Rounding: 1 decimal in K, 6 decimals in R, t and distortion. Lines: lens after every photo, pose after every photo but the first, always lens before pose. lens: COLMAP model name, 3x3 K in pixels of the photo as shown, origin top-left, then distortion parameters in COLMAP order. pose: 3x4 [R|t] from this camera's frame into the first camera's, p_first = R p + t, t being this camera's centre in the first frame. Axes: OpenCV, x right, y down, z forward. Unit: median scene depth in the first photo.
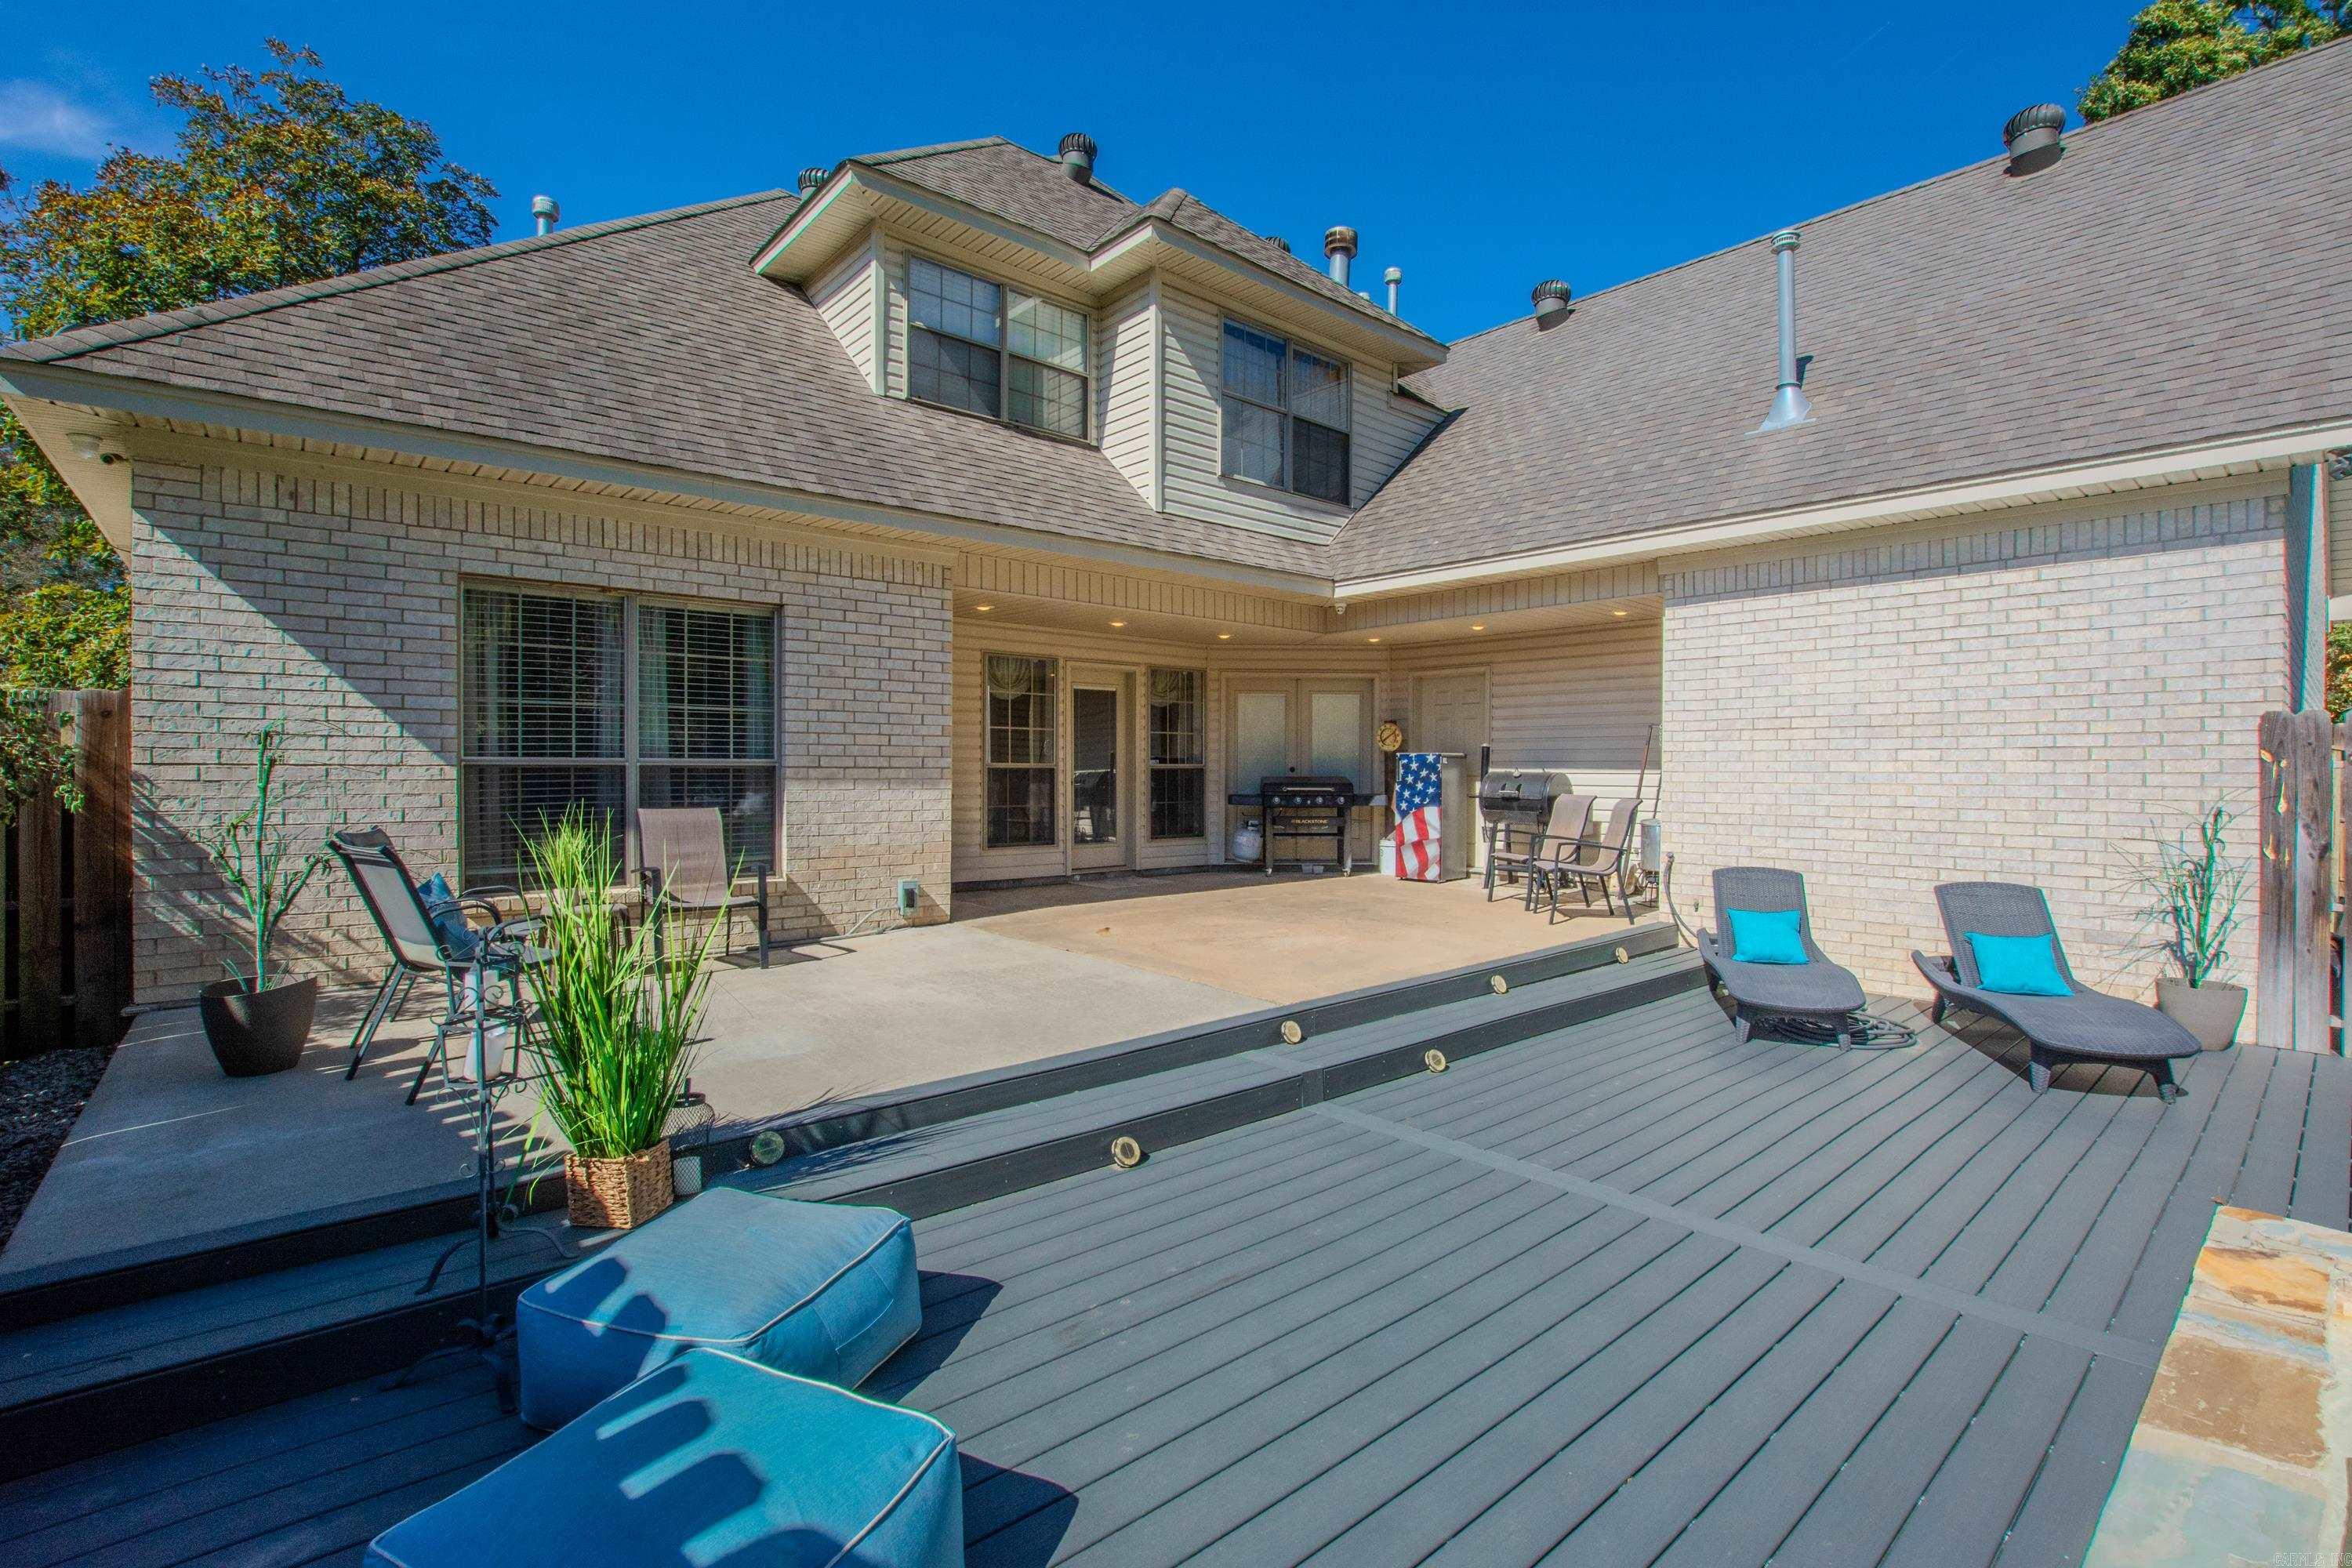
lens RADIAL K [[1039.7, 0, 1187.2], [0, 1039.7, 784.0], [0, 0, 1]] dist [-0.033953, 0.005718]
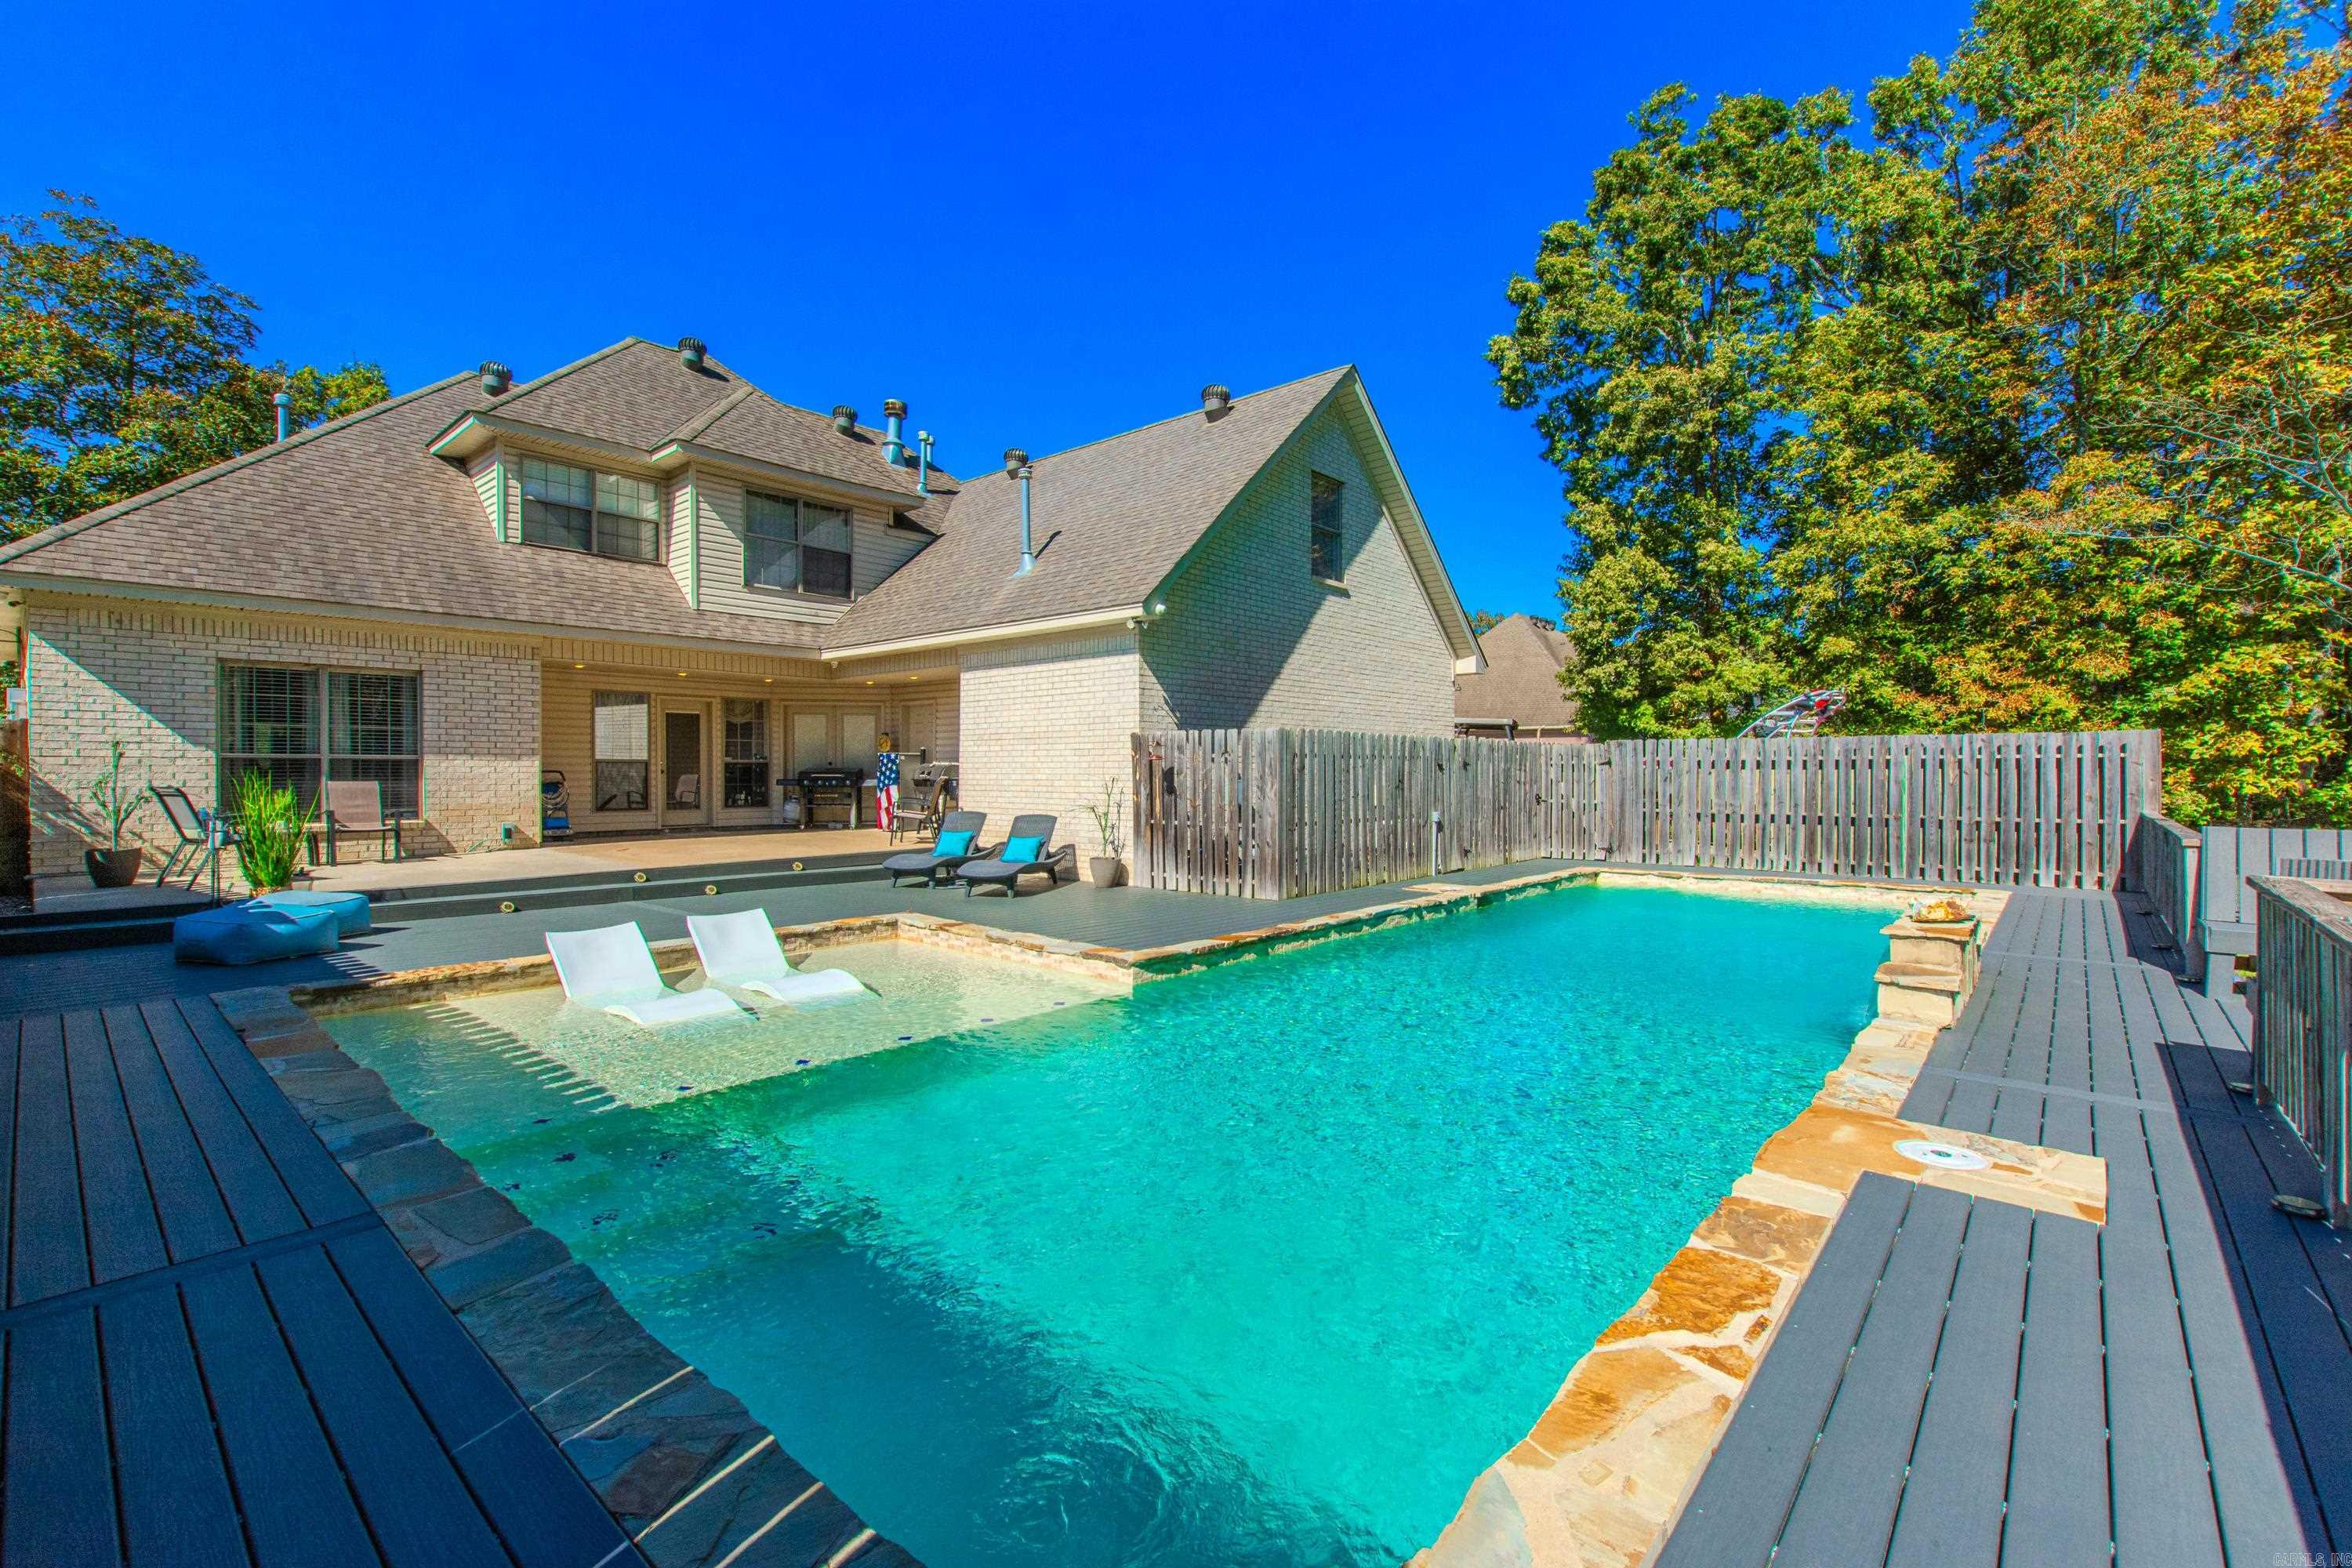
lens RADIAL K [[1017.0, 0, 1193.3], [0, 1017.0, 784.5], [0, 0, 1]] dist [0.000855, -0.000569]
pose [[0.991543, -0.003318, 0.129738, 0.646230], [0.003432, 0.999994, -0.000653, 0.029624], [-0.129735, 0.001093, 0.991548, -0.853465]]
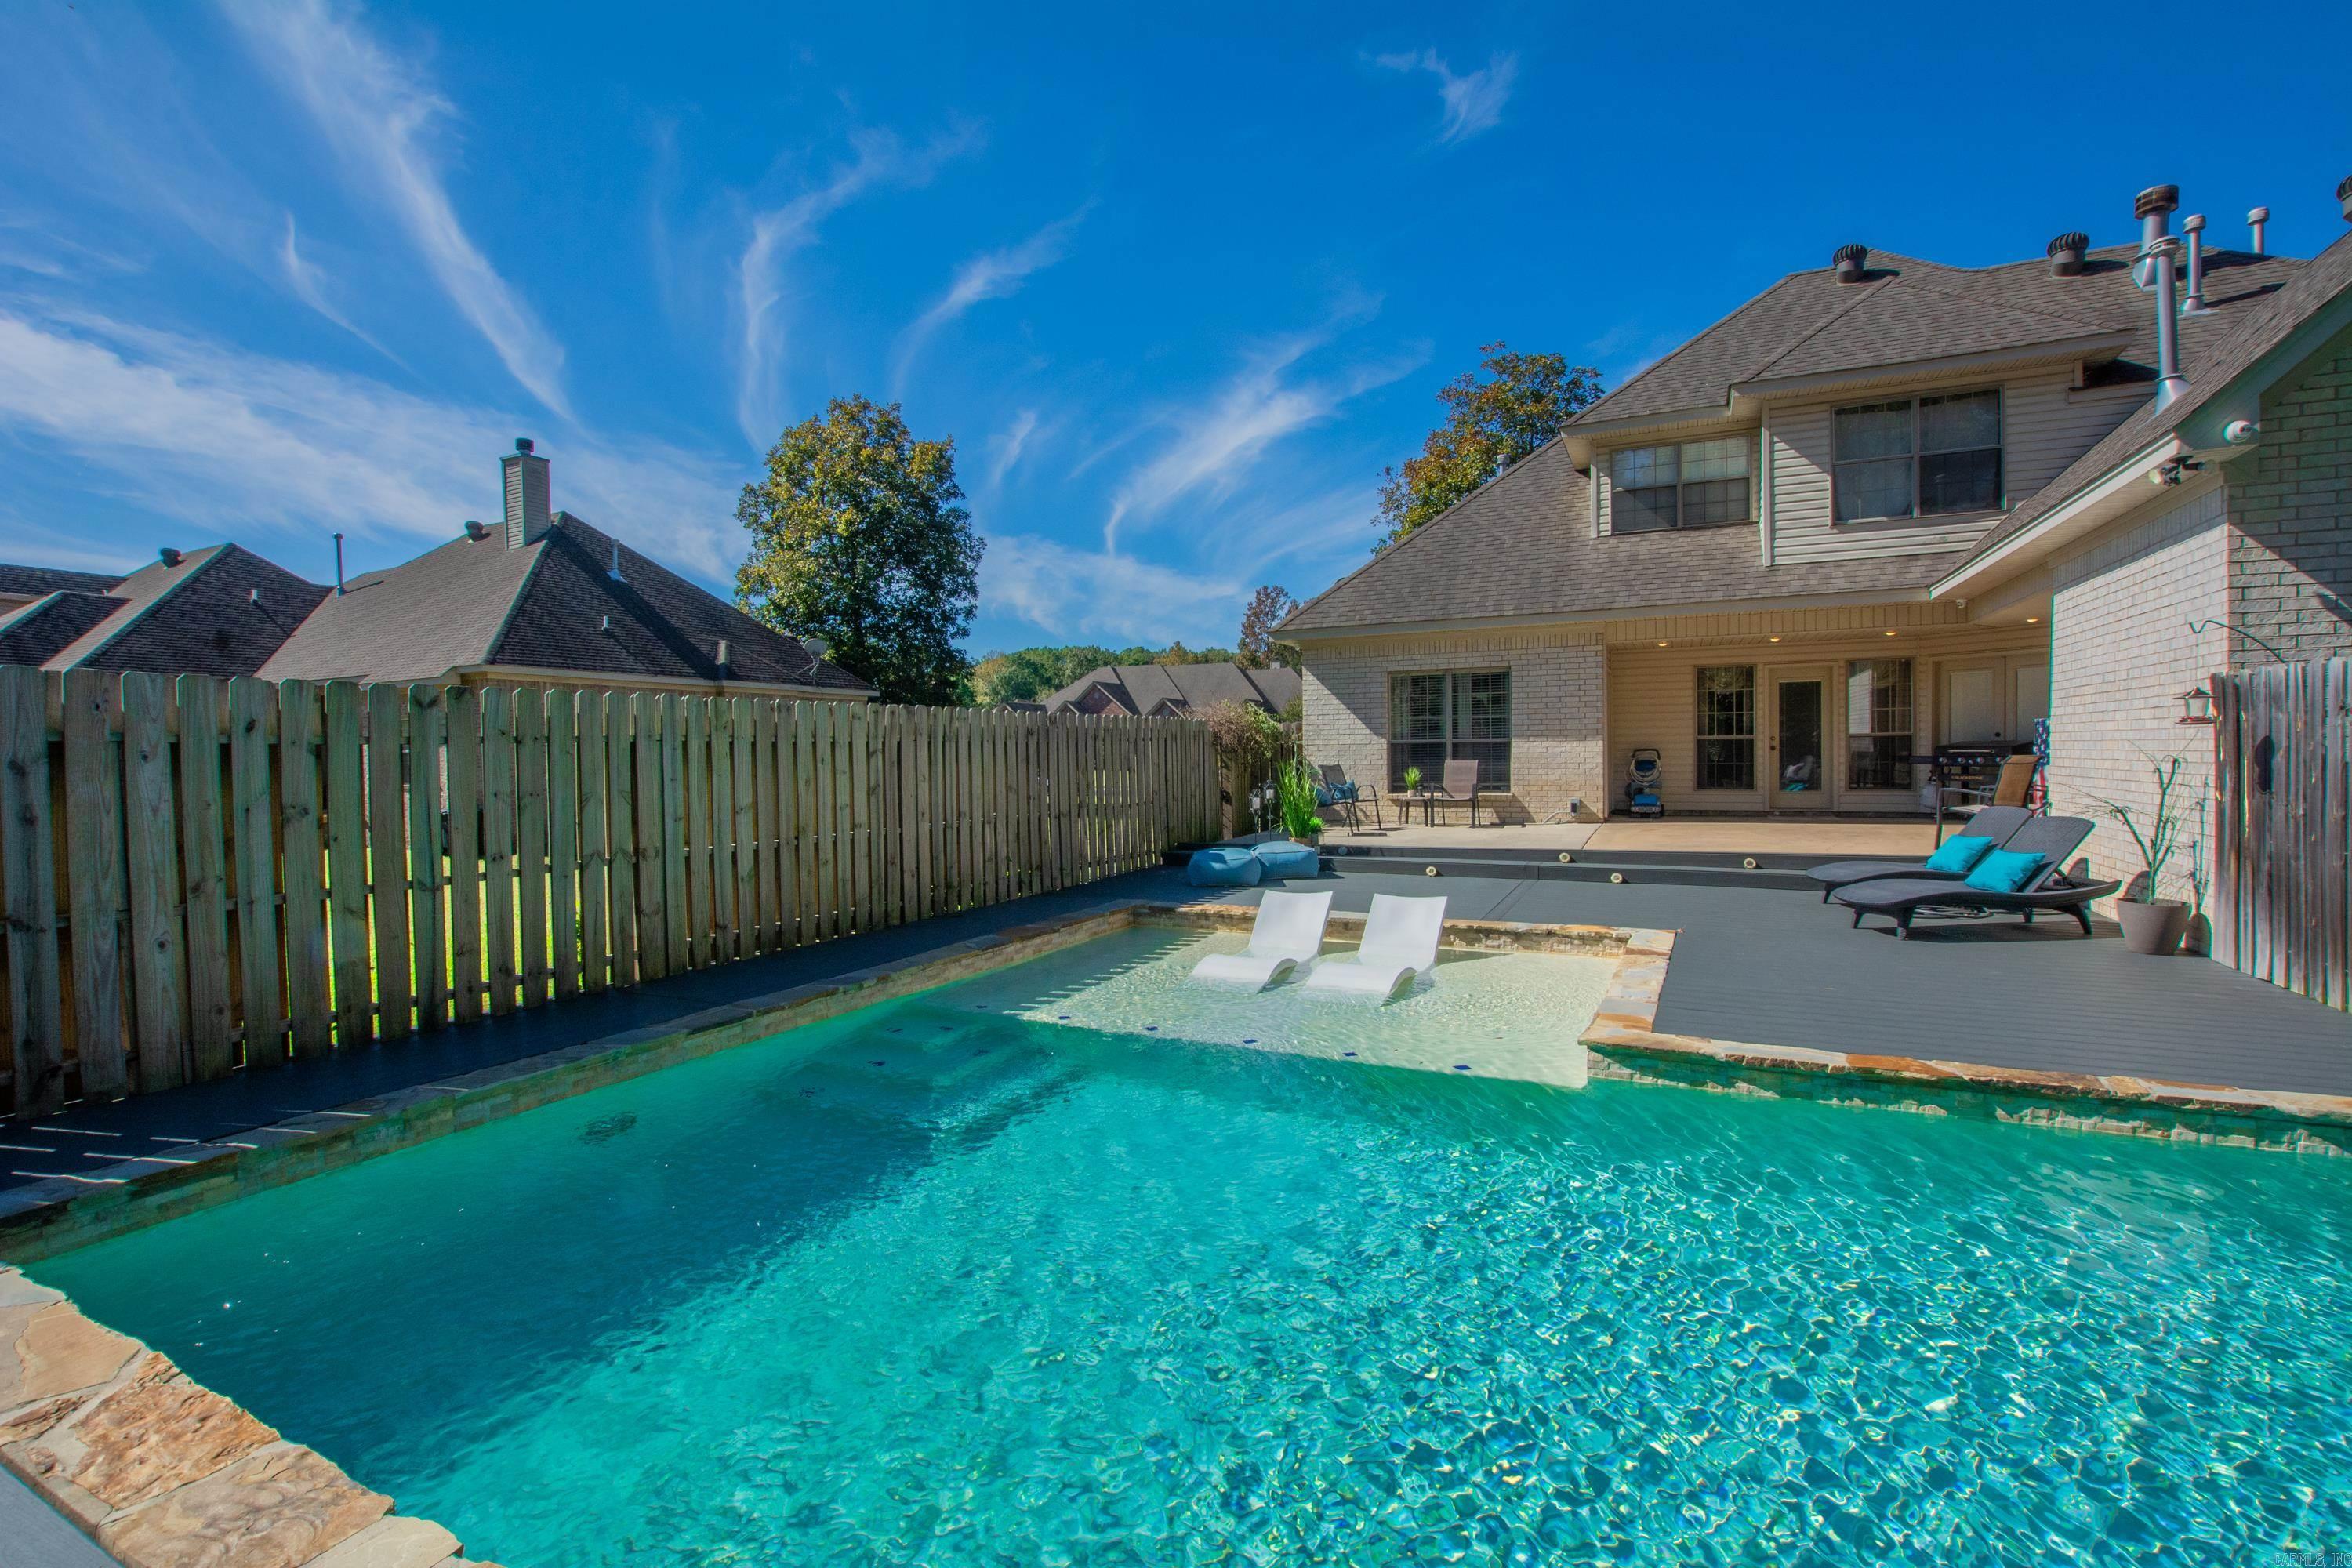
lens RADIAL K [[1039.7, 0, 1187.2], [0, 1039.7, 784.0], [0, 0, 1]] dist [-0.033953, 0.005718]
pose [[0.378074, 0.018807, -0.925584, 1.194000], [0.002665, 0.999767, 0.021403, 0.020353], [0.925772, -0.010558, 0.377936, -0.386496]]
